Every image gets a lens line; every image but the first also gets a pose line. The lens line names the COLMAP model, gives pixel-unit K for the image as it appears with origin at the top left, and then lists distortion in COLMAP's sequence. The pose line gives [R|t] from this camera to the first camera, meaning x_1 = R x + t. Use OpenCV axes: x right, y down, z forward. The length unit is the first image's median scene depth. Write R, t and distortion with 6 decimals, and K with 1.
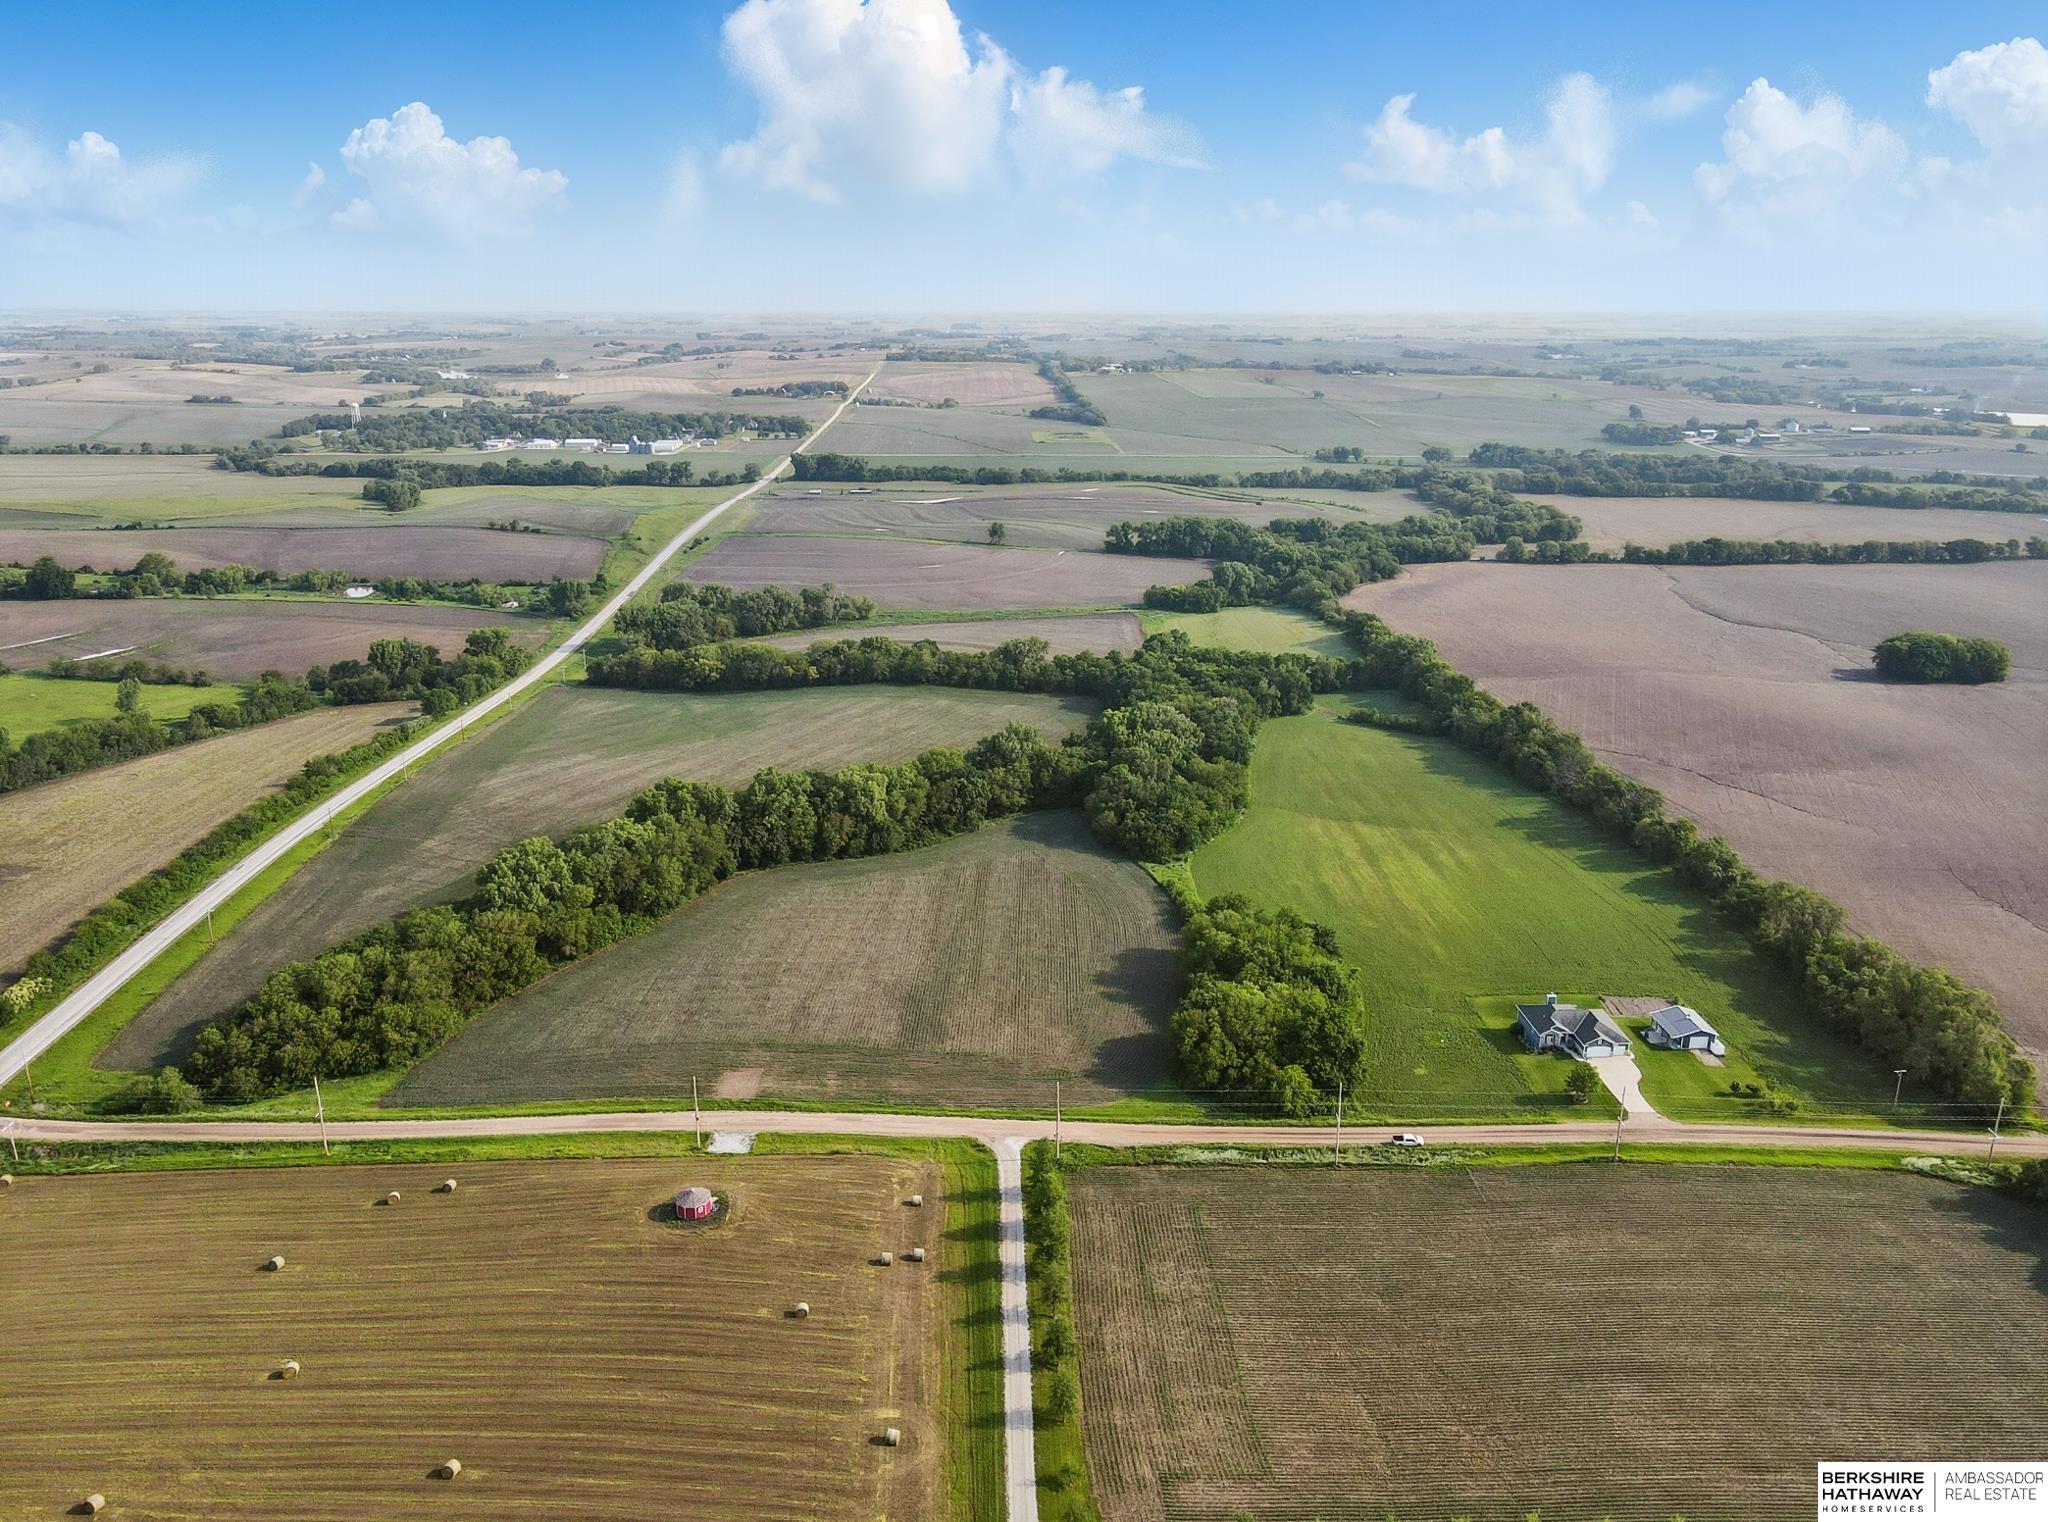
lens RADIAL K [[1515.8, 0, 1024.0], [0, 1515.8, 761.0], [0, 0, 1]] dist [-0.026458, 0.056724]
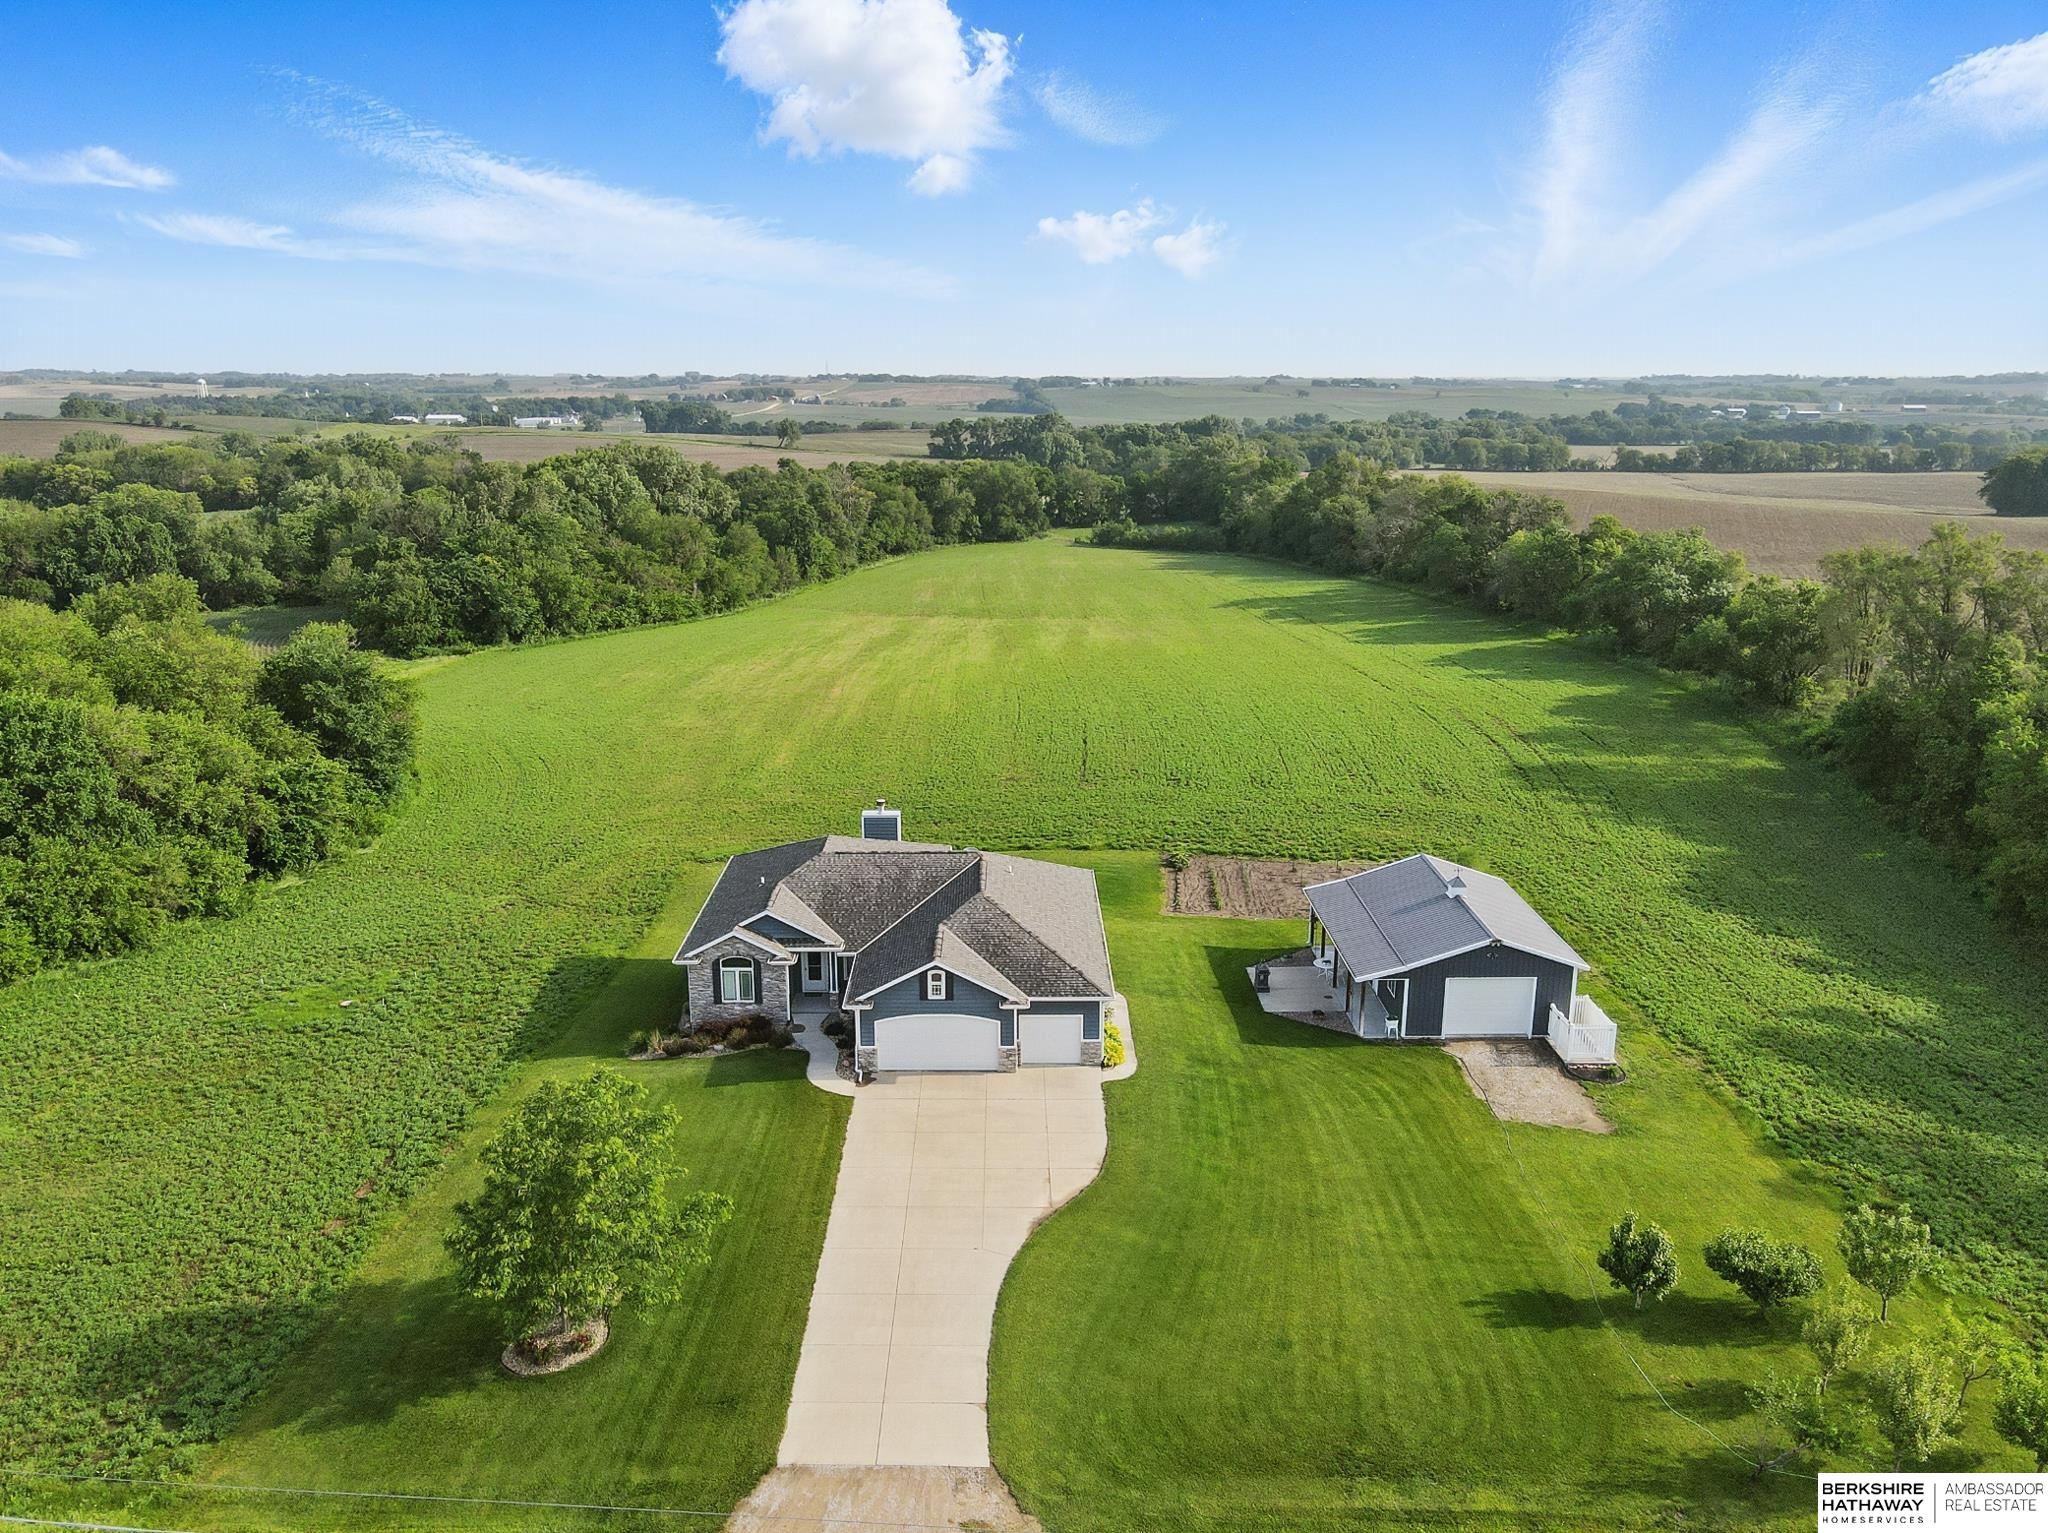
lens RADIAL K [[1515.8, 0, 1024.0], [0, 1515.8, 766.5], [0, 0, 1]] dist [-0.026458, 0.056724]
pose [[0.999719, 0.003426, -0.023471, 0.368426], [-0.004439, 0.999054, -0.043253, 0.154568], [0.023300, 0.043345, 0.998788, 0.754548]]
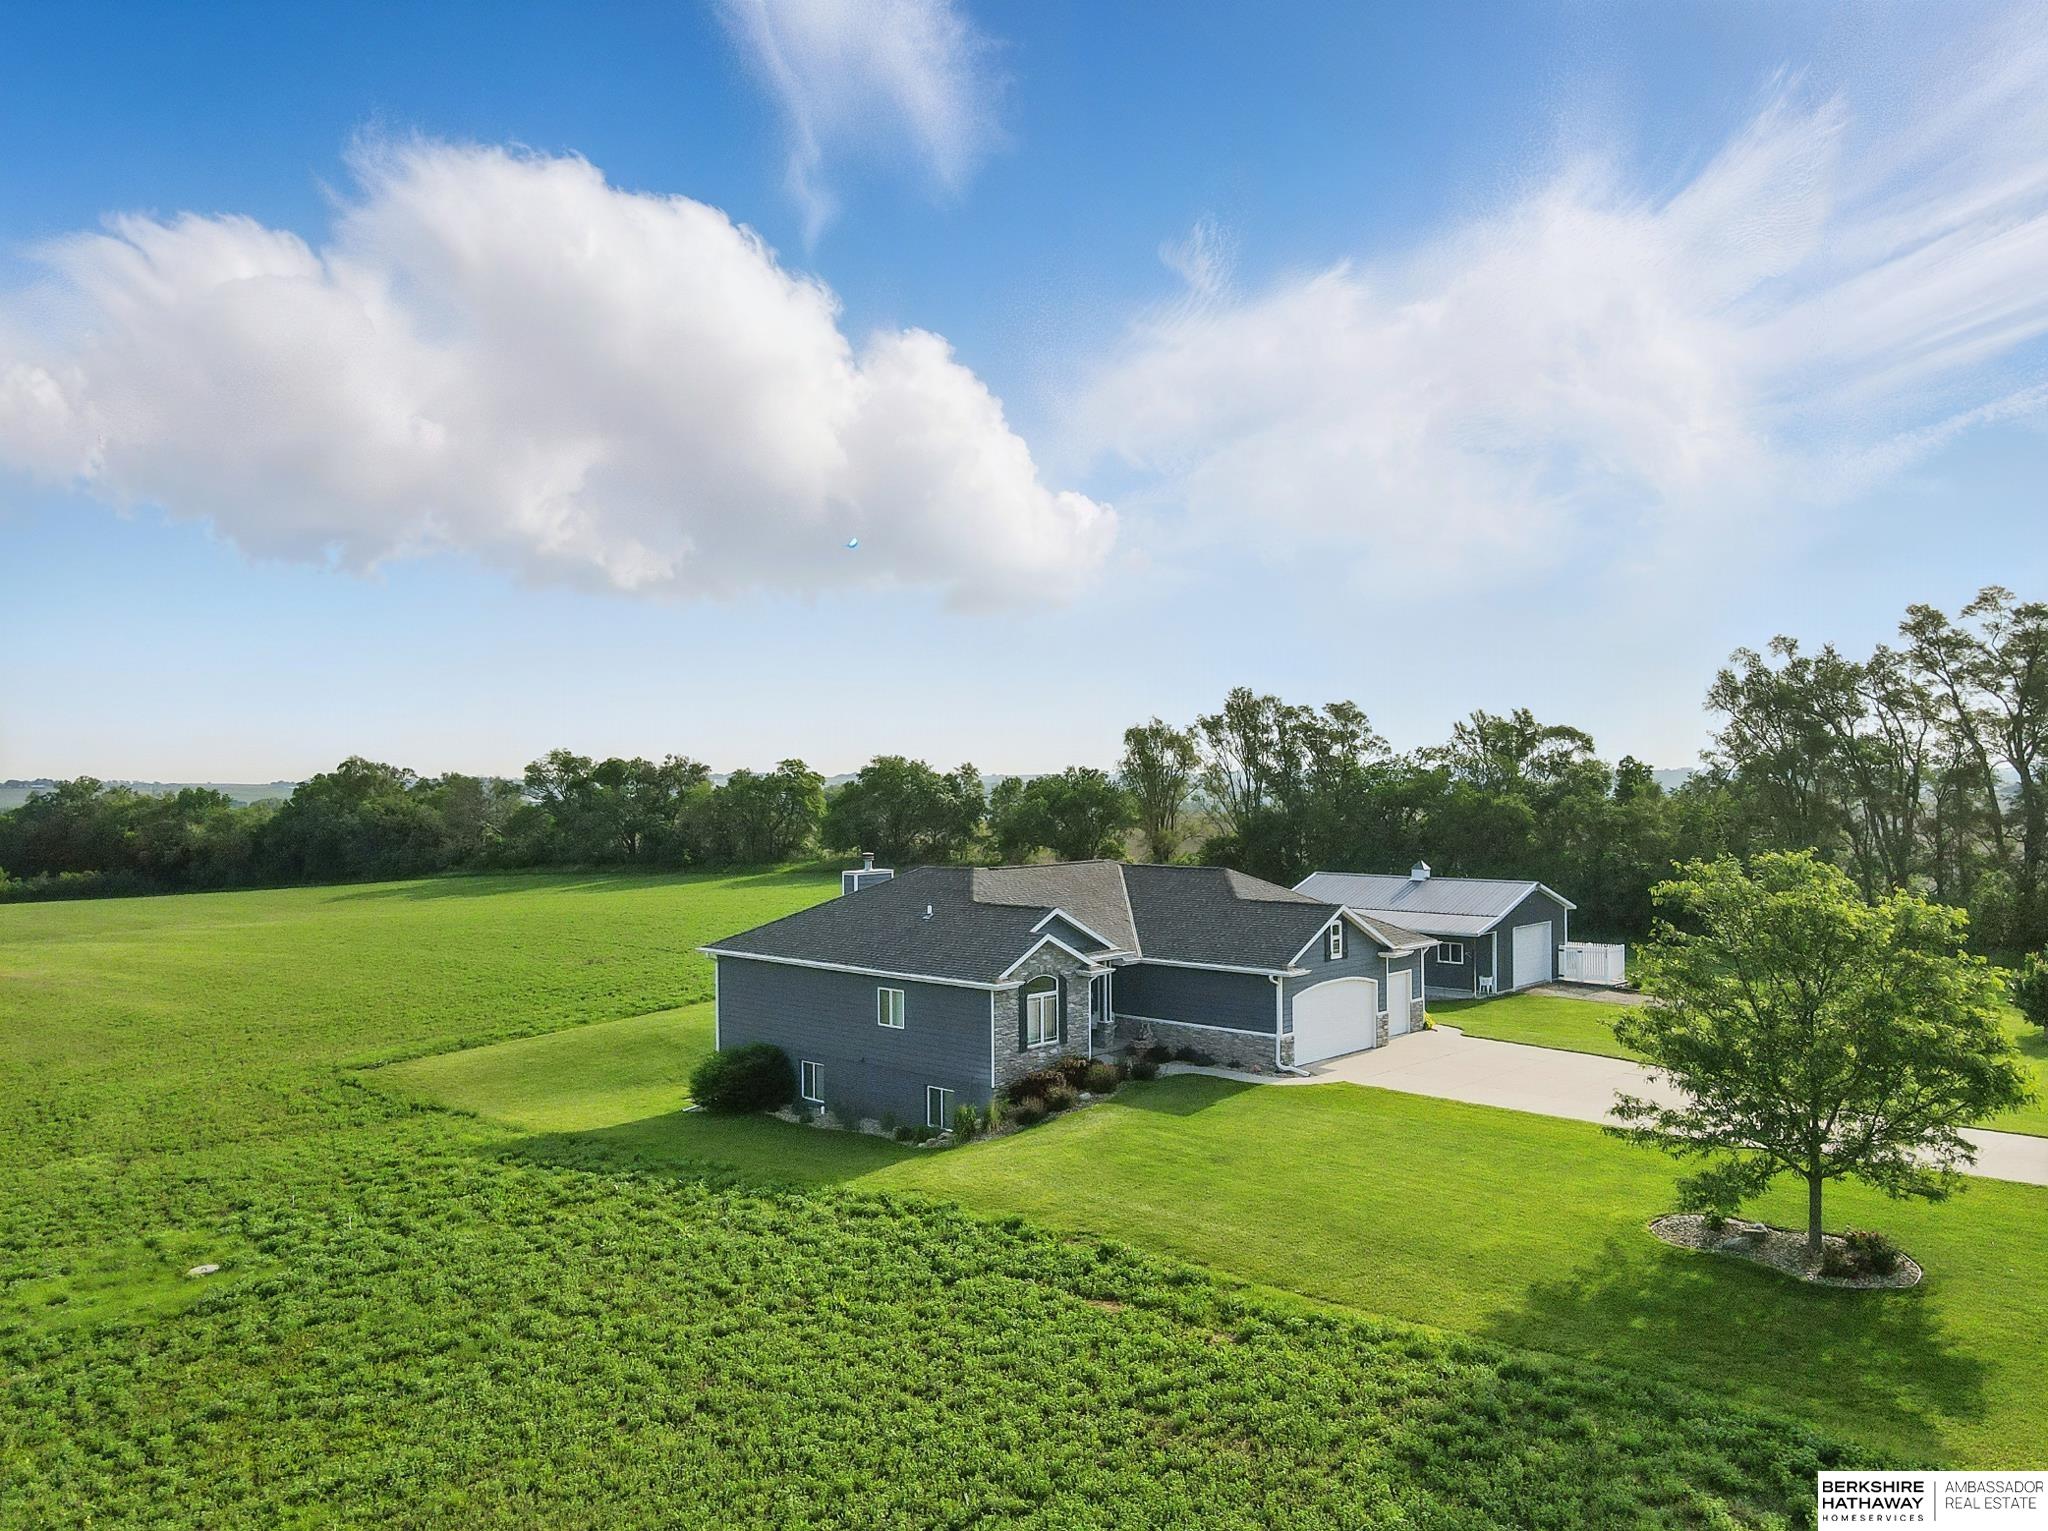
lens RADIAL K [[1515.8, 0, 1024.0], [0, 1515.8, 765.5], [0, 0, 1]] dist [-0.026458, 0.056724]
pose [[0.717962, -0.009247, 0.696021, 0.239136], [0.212867, 0.954926, -0.206891, 0.179105], [-0.662735, 0.296700, 0.687569, 0.845950]]
